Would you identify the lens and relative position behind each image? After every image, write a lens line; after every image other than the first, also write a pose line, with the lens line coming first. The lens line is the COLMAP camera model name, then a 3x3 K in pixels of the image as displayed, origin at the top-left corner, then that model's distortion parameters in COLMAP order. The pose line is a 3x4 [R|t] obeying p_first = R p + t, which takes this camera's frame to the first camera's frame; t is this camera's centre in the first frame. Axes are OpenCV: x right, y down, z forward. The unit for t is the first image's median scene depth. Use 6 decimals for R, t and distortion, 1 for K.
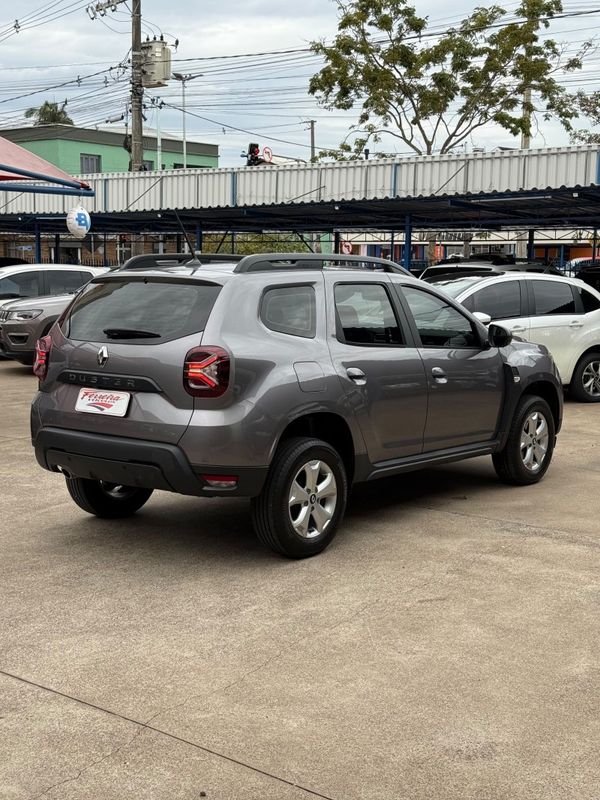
lens RADIAL K [[1150.1, 0, 301.9], [0, 1150.1, 419.1], [0, 0, 1]] dist [0.112646, 0.000000]
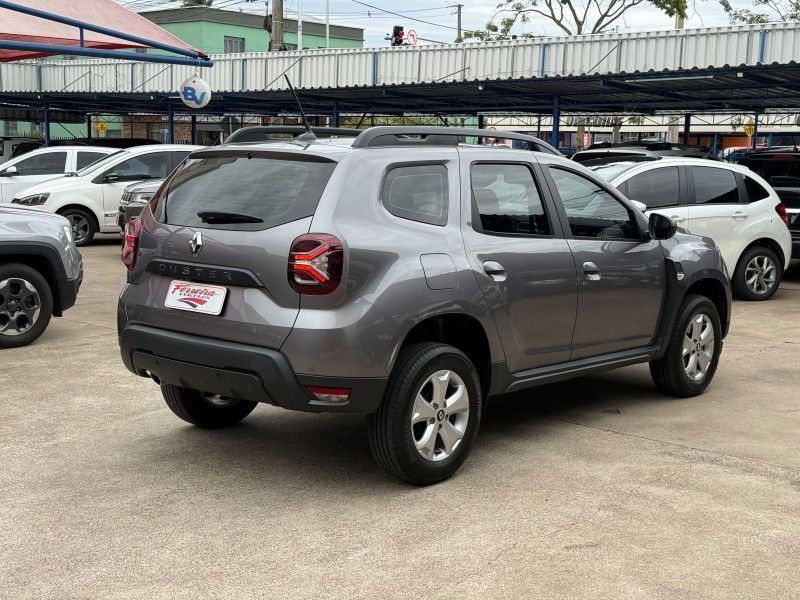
lens RADIAL K [[1116.9, 0, 408.7], [0, 1116.9, 305.1], [0, 0, 1]] dist [0.102970, 0.000000]
pose [[0.999257, 0.017230, -0.034482, 0.012121], [-0.017202, 0.999851, 0.001099, -0.011673], [0.034496, -0.000506, 0.999405, 0.163813]]
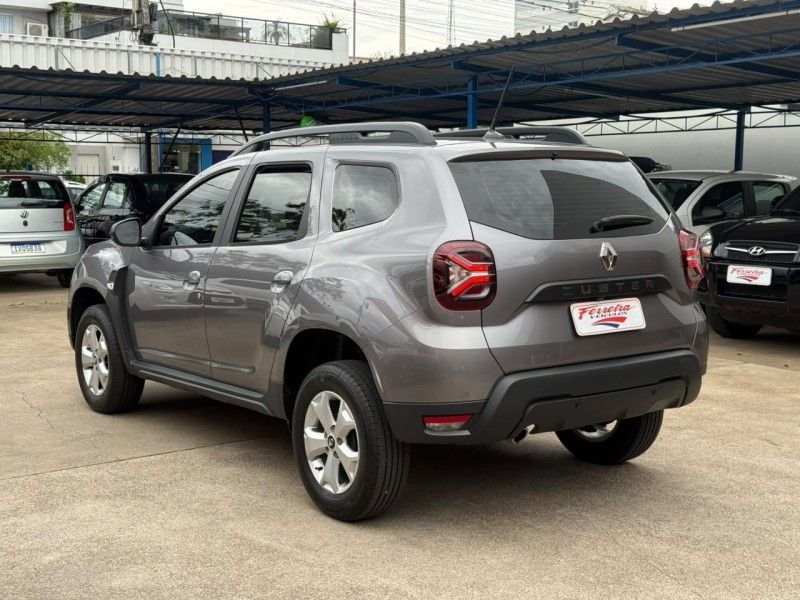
lens RADIAL K [[1116.9, 0, 398.1], [0, 1116.9, 300.1], [0, 0, 1]] dist [0.102970, 0.000000]
pose [[0.262455, -0.112133, 0.958407, -0.835855], [0.137280, 0.987461, 0.077939, -0.093177], [-0.955129, 0.111115, 0.274558, 0.855985]]
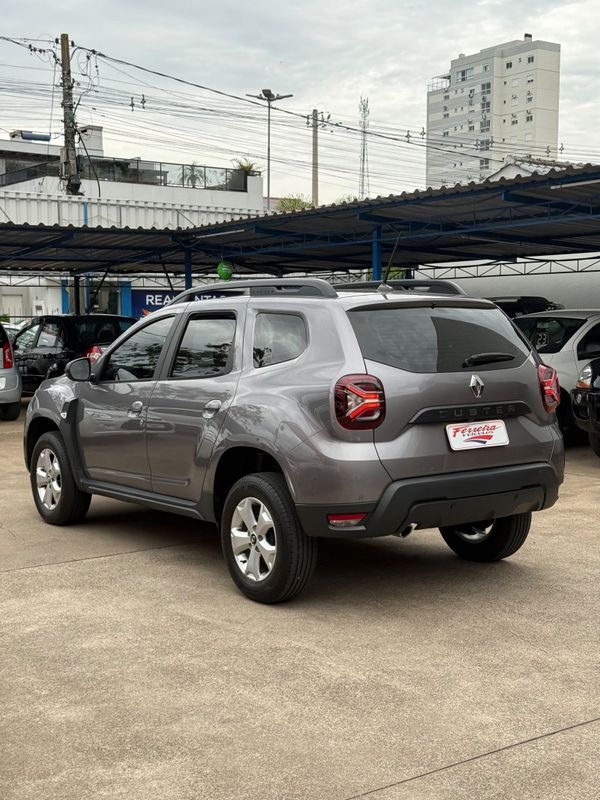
lens RADIAL K [[1116.9, 0, 294.1], [0, 1116.9, 402.7], [0, 0, 1]] dist [0.102970, 0.000000]
pose [[0.278267, -0.085567, 0.956685, -0.988686], [0.144079, 0.988473, 0.046503, -0.095388], [-0.949636, 0.124898, 0.287388, 0.808960]]
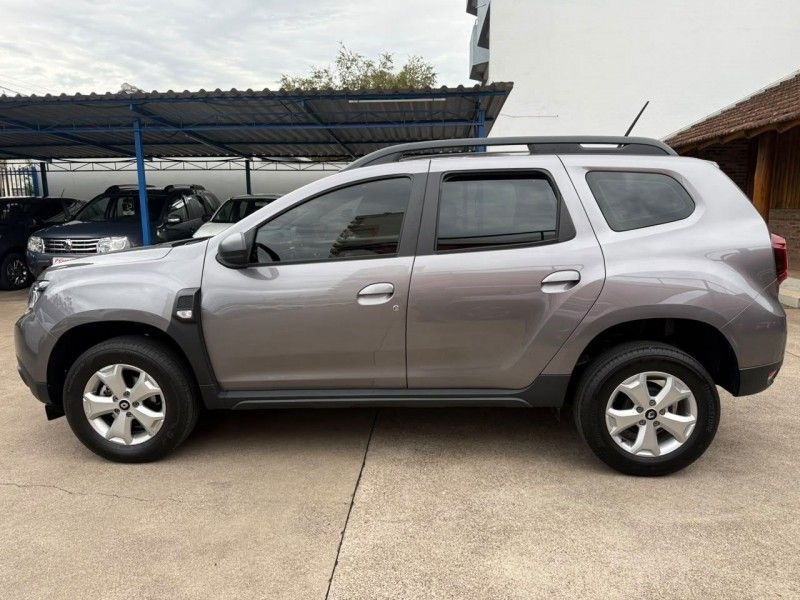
lens RADIAL K [[562.0, 0, 398.0], [0, 562.0, 303.6], [0, 0, 1]] dist [0.051767, -0.053628]
pose [[-0.579192, -0.149379, 0.801388, -0.399561], [0.115209, 0.958201, 0.261875, -0.162713], [-0.807009, 0.244003, -0.537772, 1.445422]]
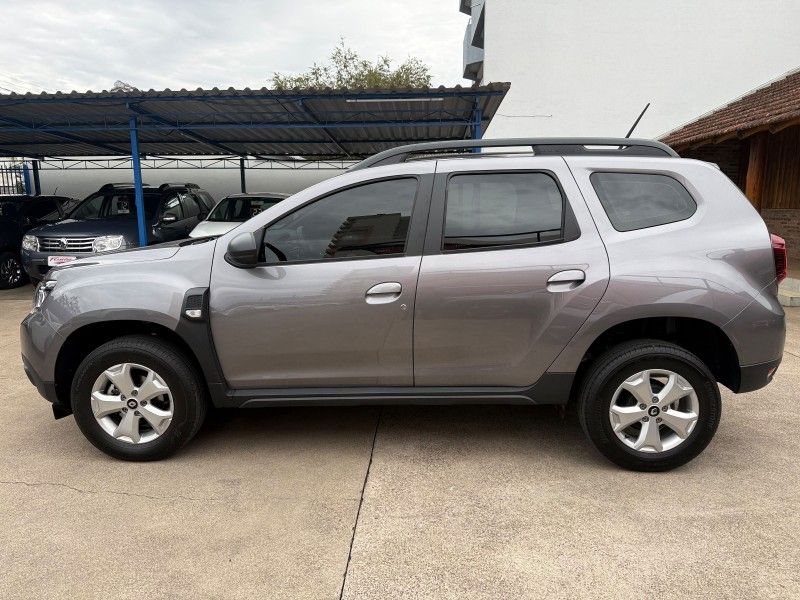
lens RADIAL K [[562.0, 0, 397.4], [0, 562.0, 304.7], [0, 0, 1]] dist [0.051767, -0.053628]
pose [[-0.590961, -0.152328, 0.792188, -0.396501], [0.112084, 0.956981, 0.267629, -0.165725], [-0.798876, 0.246950, -0.548465, 1.457726]]
